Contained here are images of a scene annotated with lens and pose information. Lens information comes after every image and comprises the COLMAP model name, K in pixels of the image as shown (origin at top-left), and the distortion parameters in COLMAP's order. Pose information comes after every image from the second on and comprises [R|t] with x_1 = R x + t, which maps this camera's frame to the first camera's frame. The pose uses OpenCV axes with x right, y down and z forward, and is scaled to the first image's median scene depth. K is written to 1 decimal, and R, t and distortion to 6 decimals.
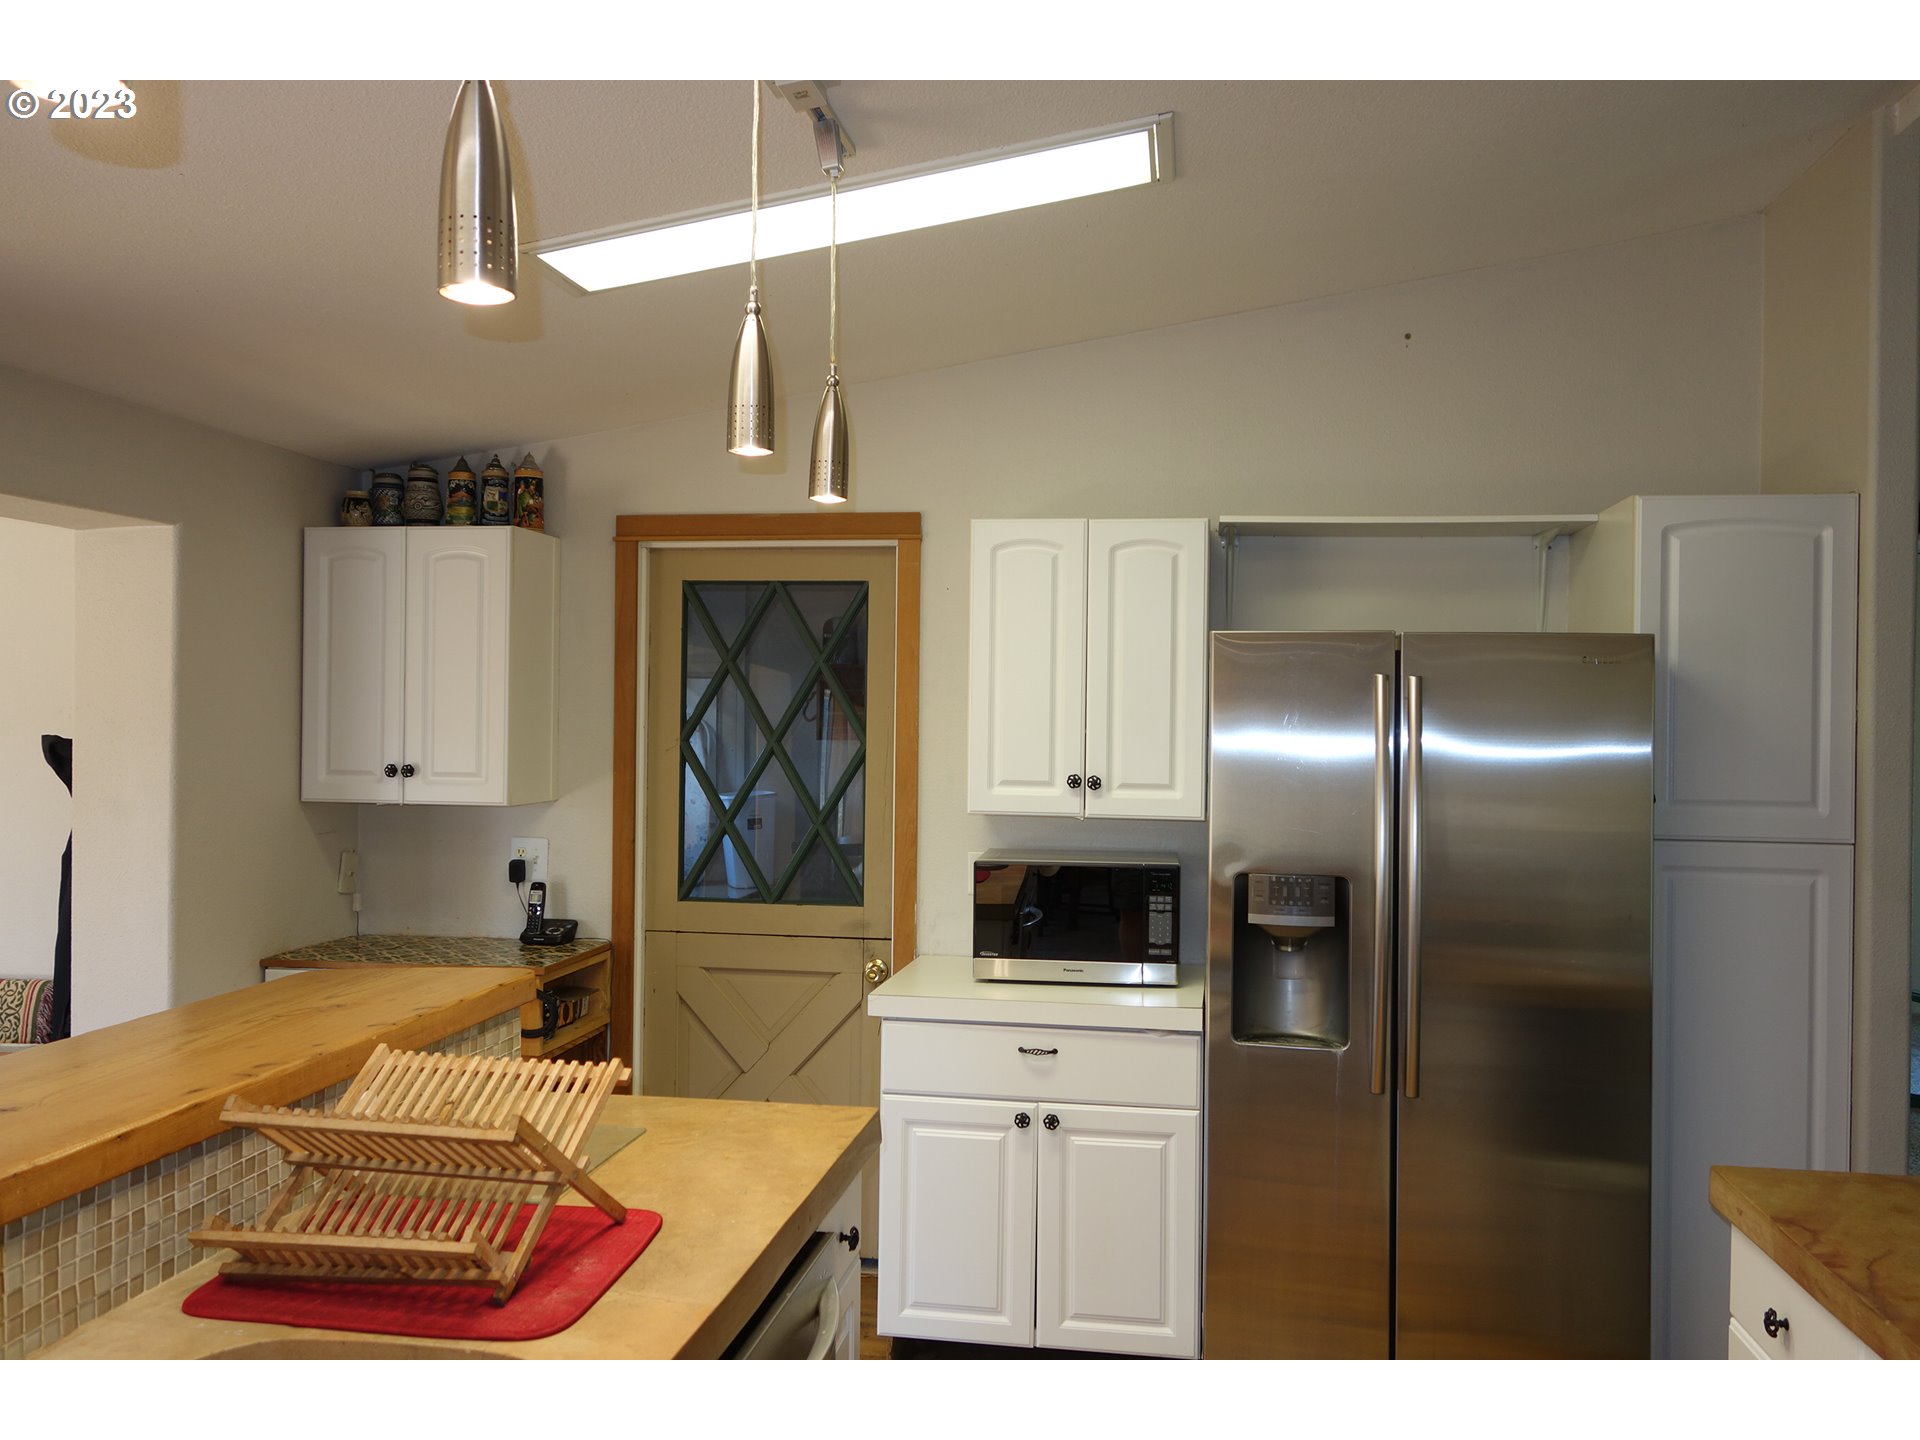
lens RADIAL K [[1510.3, 0, 951.5], [0, 1510.3, 715.8], [0, 0, 1]] dist [0.008876, -0.000120]
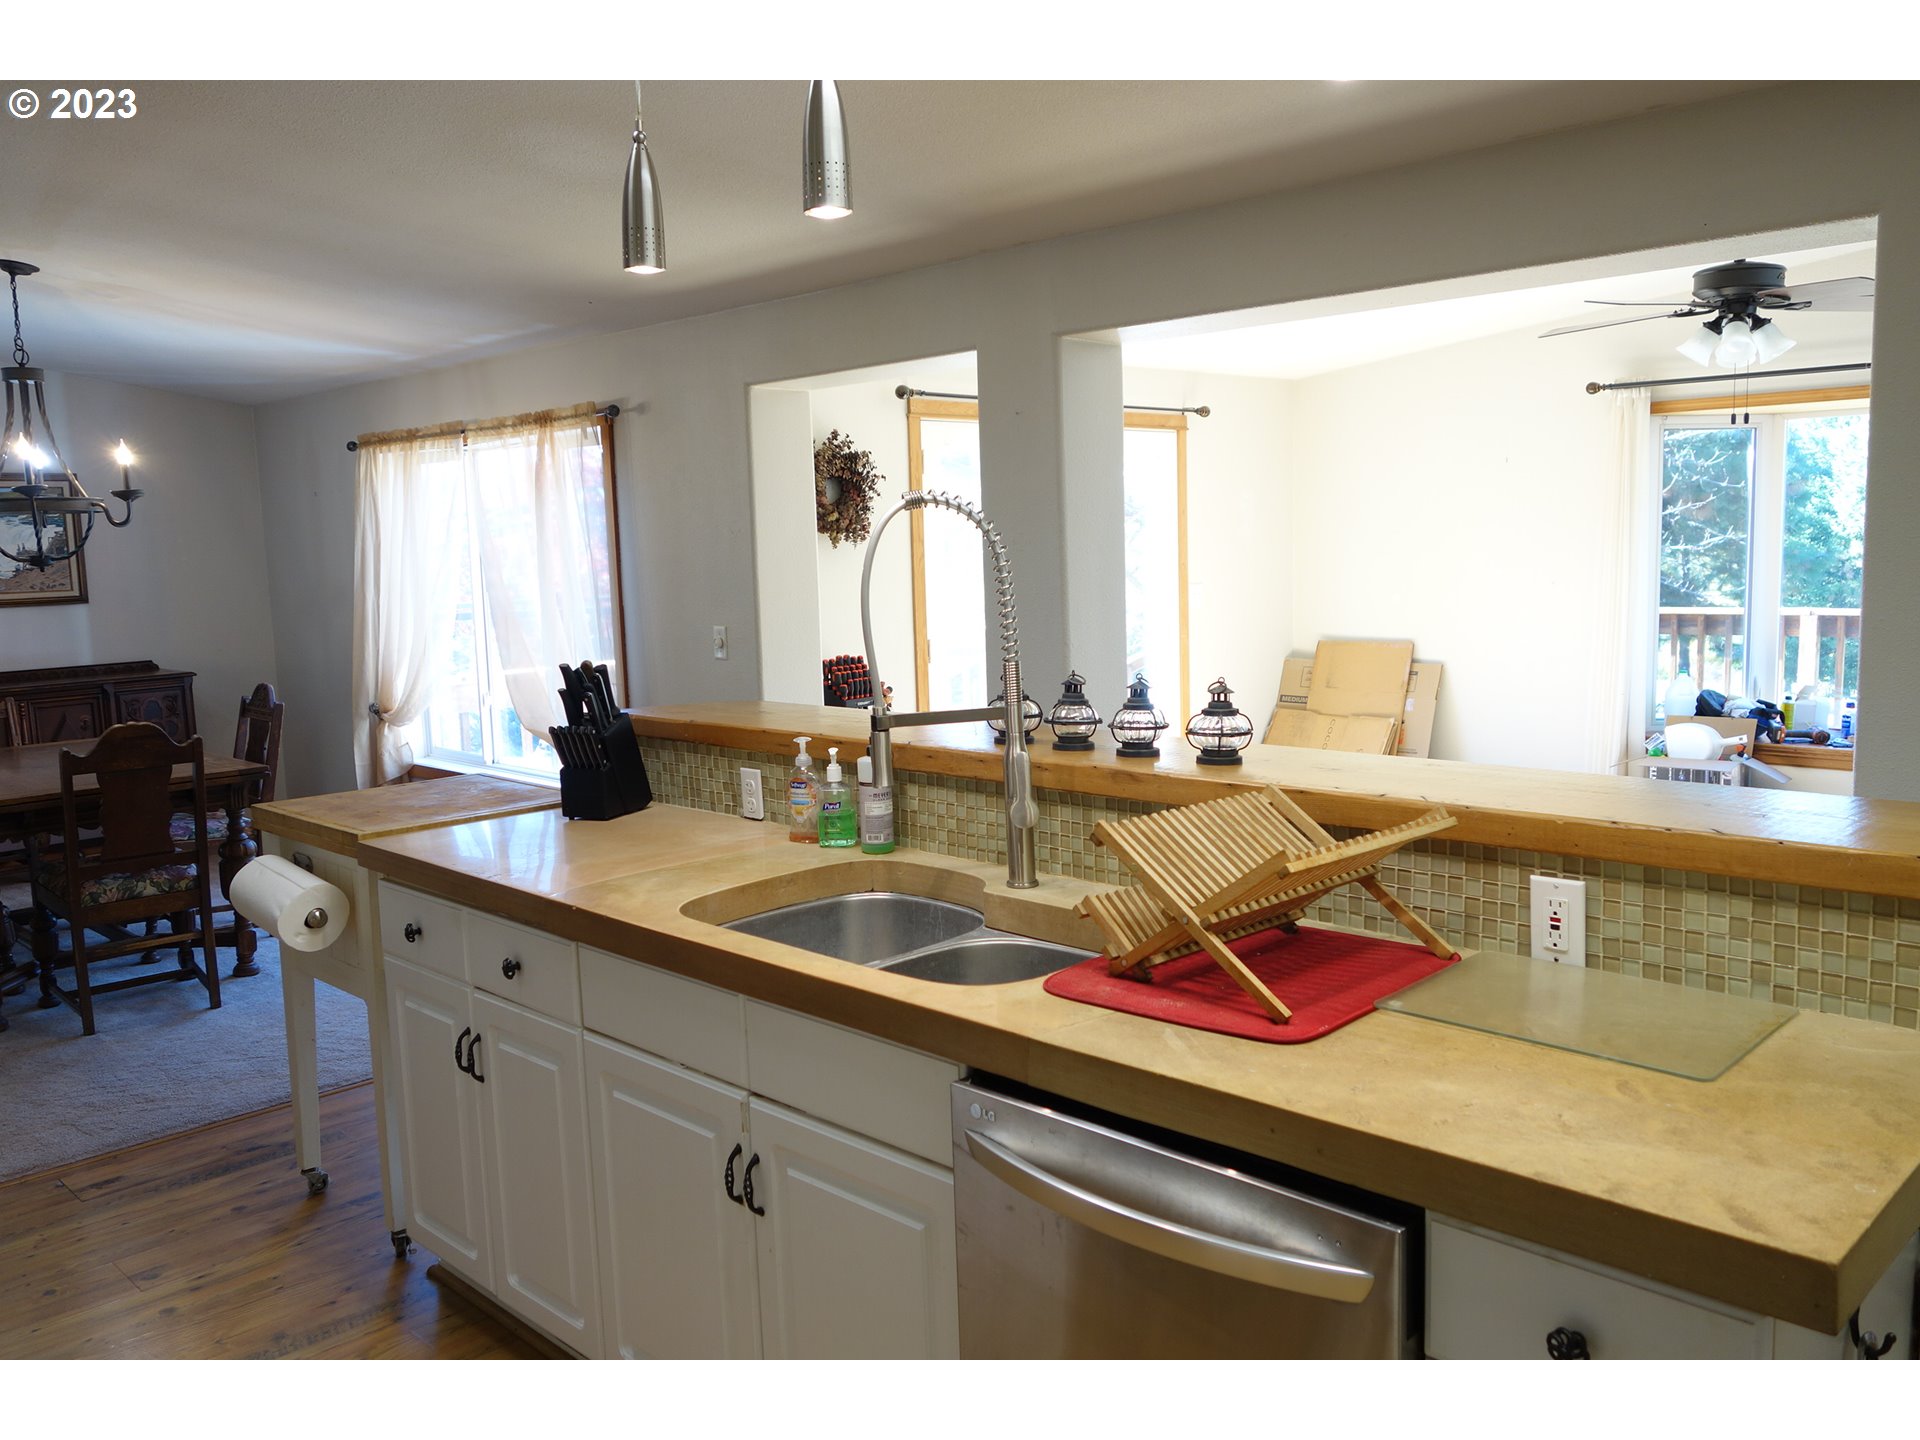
lens RADIAL K [[1510.3, 0, 940.0], [0, 1510.3, 737.7], [0, 0, 1]] dist [0.008876, -0.000120]
pose [[-0.583997, 0.118260, -0.803095, 0.534514], [0.022053, 0.991277, 0.129935, 0.041555], [0.811456, 0.058171, -0.581511, 1.203930]]
